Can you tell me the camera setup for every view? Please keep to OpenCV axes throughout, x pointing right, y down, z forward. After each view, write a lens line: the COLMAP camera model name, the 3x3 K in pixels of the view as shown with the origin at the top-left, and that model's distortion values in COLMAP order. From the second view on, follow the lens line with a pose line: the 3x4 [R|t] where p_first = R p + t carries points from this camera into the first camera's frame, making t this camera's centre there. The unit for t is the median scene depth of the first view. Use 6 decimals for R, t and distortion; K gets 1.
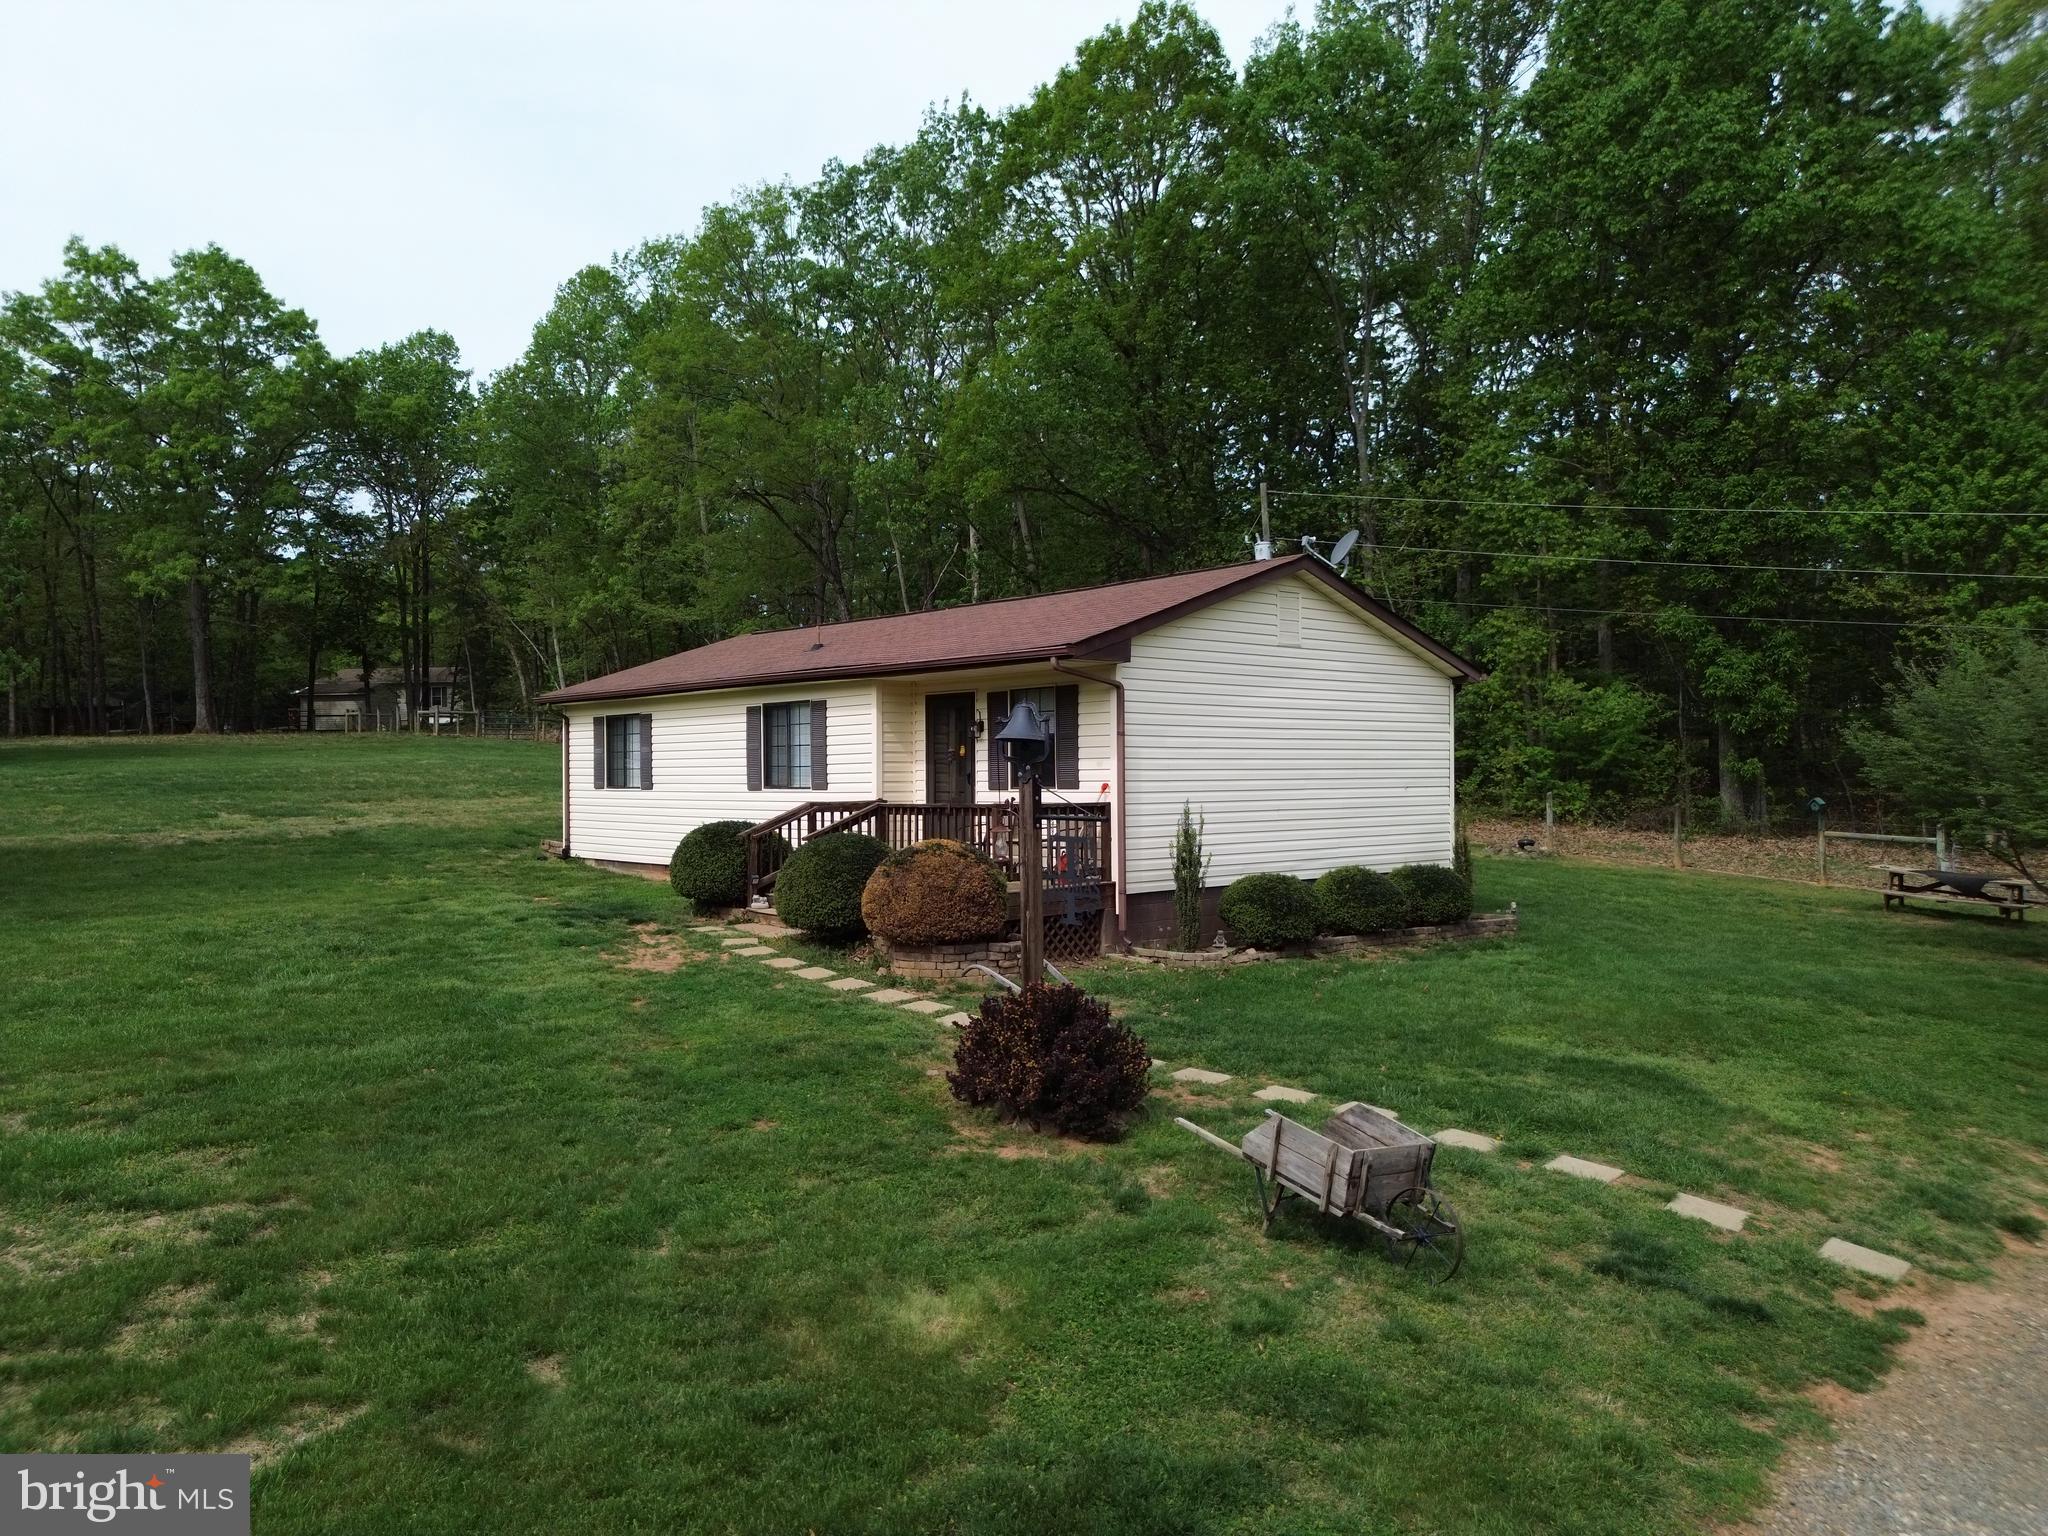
lens RADIAL K [[1443.8, 0, 1024.0], [0, 1443.8, 768.0], [0, 0, 1]] dist [0.125334, -0.181723]
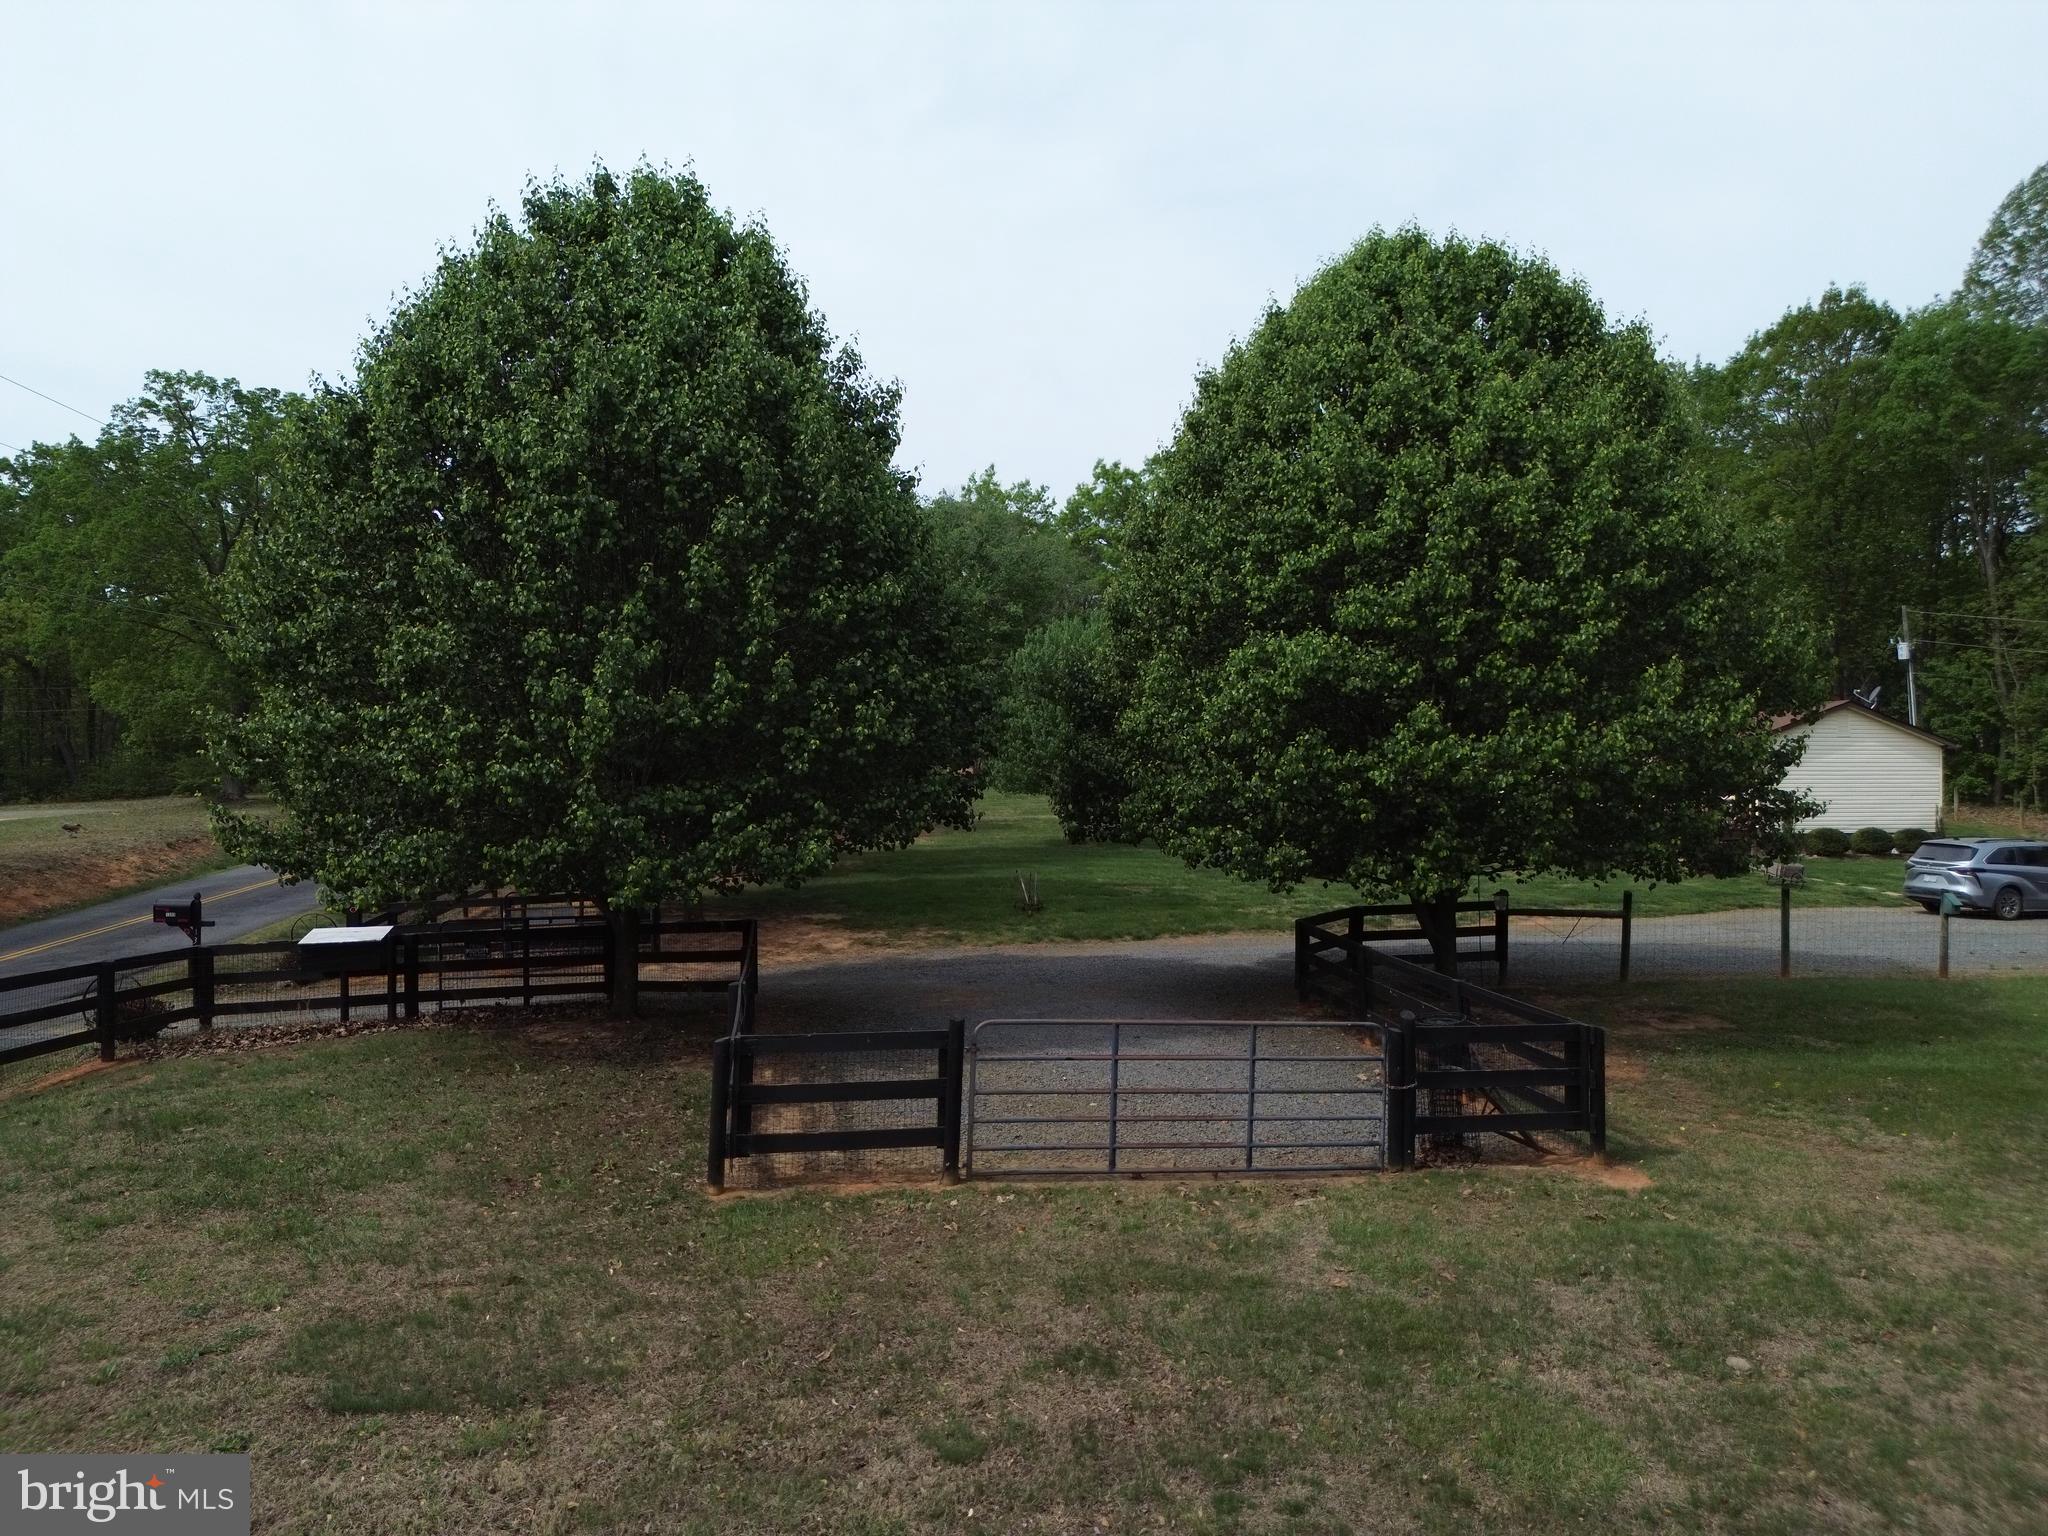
lens RADIAL K [[1390.5, 0, 1024.0], [0, 1390.5, 768.0], [0, 0, 1]] dist [0.005539, 0.002240]
pose [[0.882284, 0.002688, -0.470709, 0.054741], [-0.004437, 0.999987, -0.002606, -0.014568], [0.470696, 0.004388, 0.882285, -1.374734]]
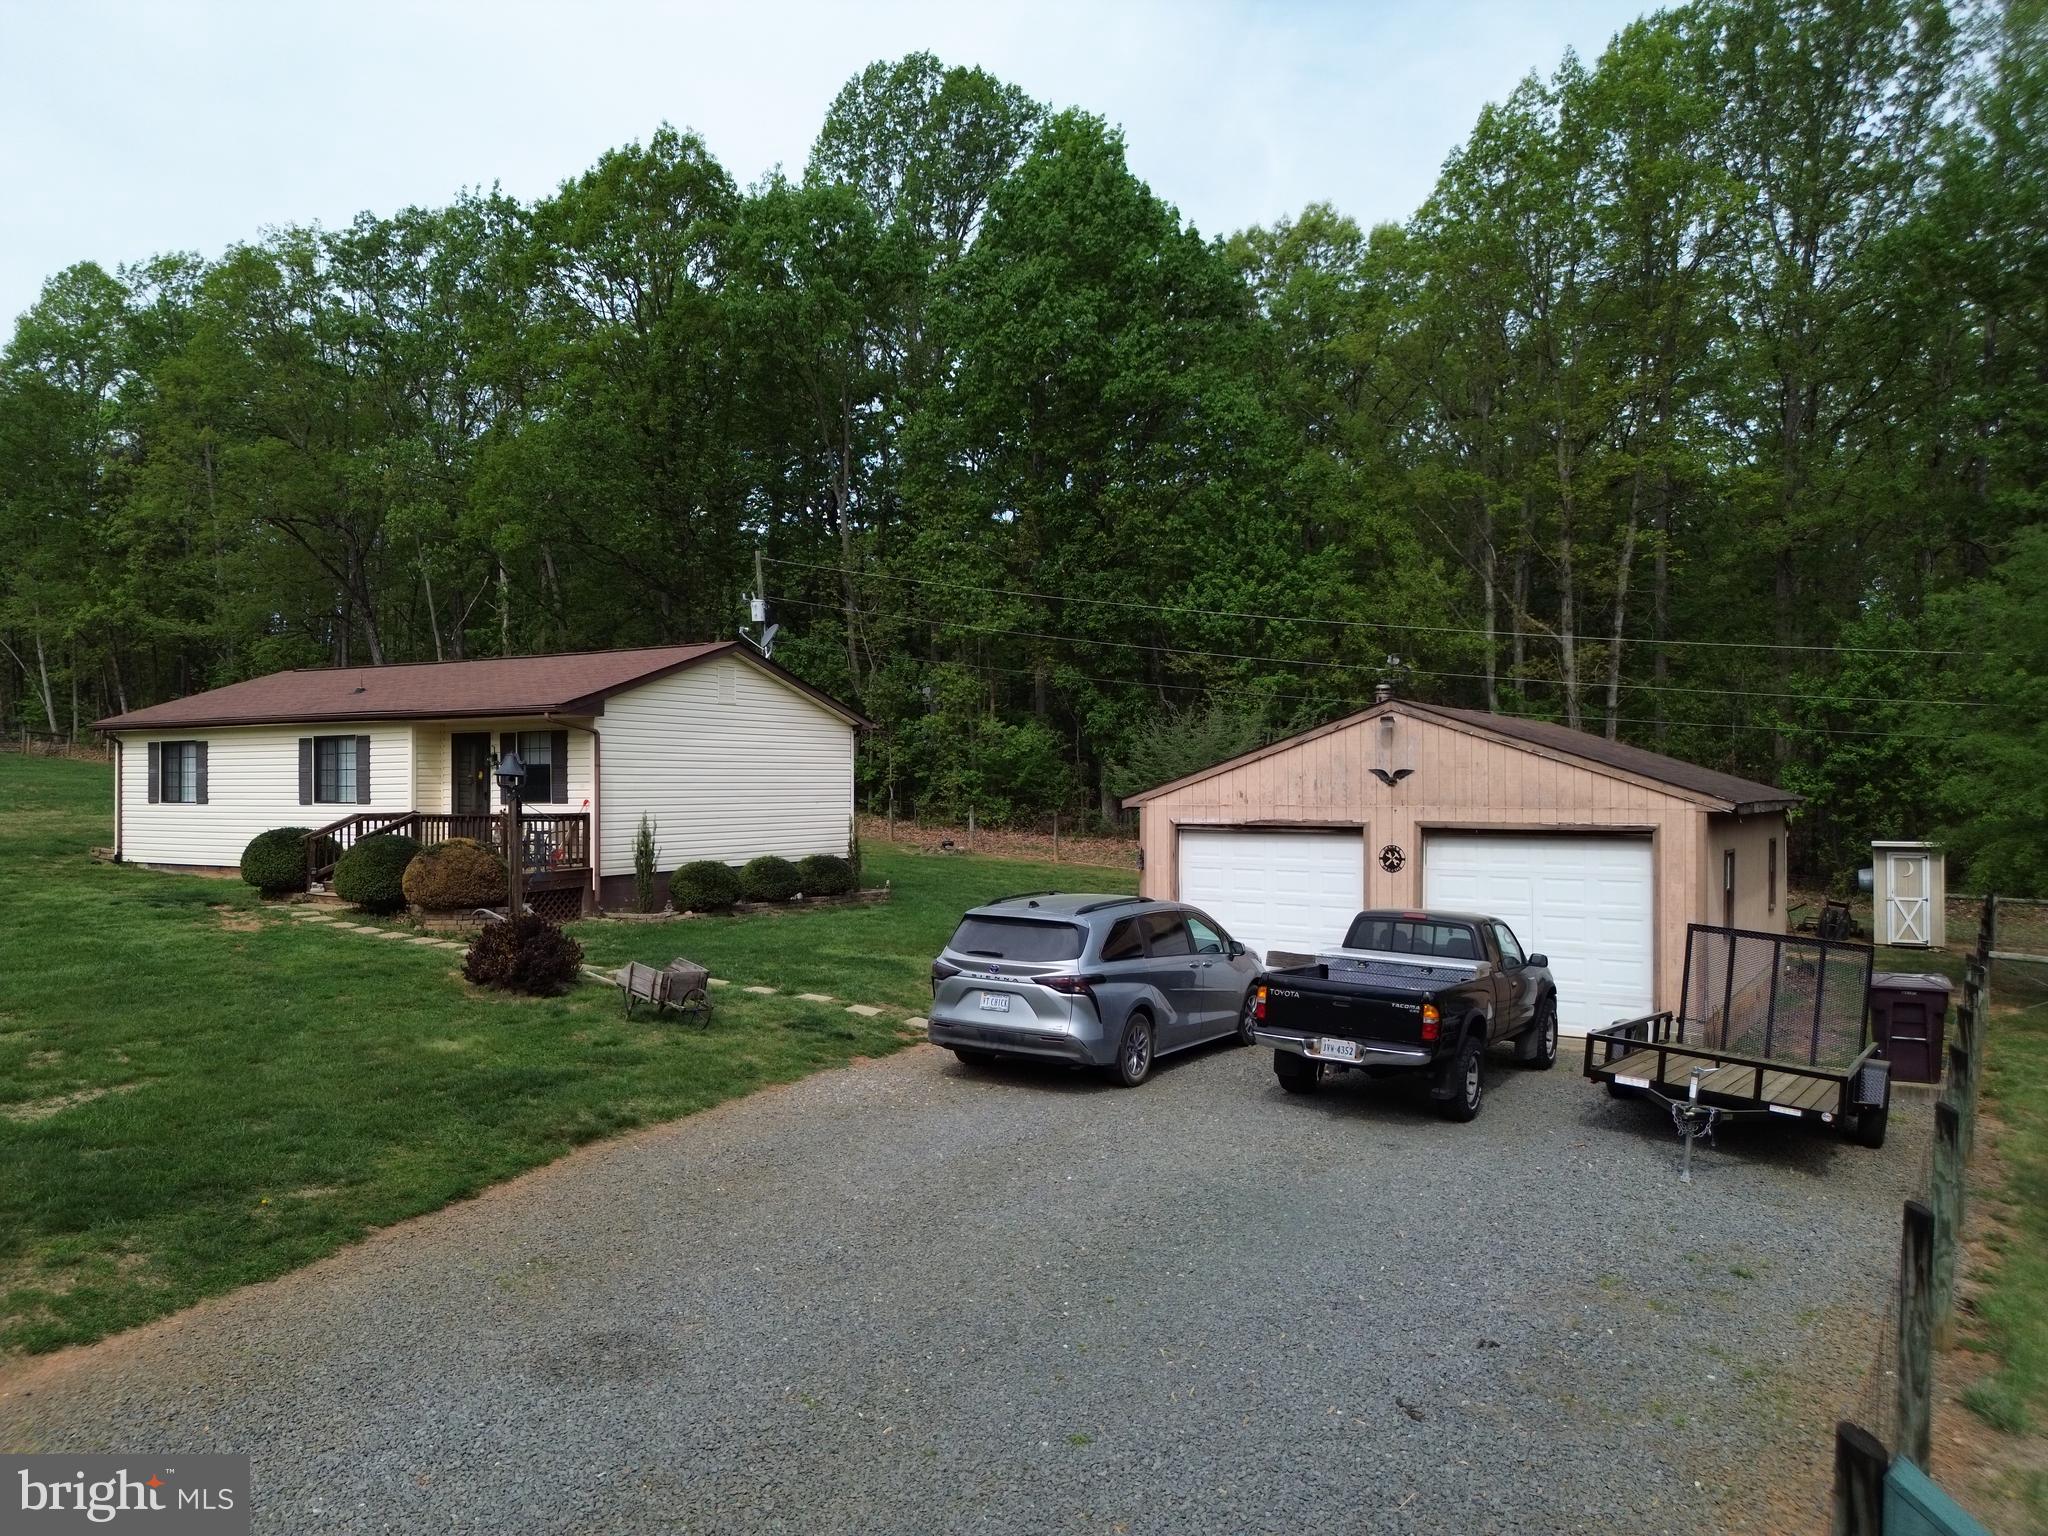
lens RADIAL K [[1429.9, 0, 1030.5], [0, 1429.9, 781.1], [0, 0, 1]] dist [0.041245, -0.040581]
pose [[0.951998, 0.005078, 0.306063, 0.028240], [-0.004715, 0.999987, -0.001926, -0.005008], [-0.306069, 0.000390, 0.952009, -0.351849]]
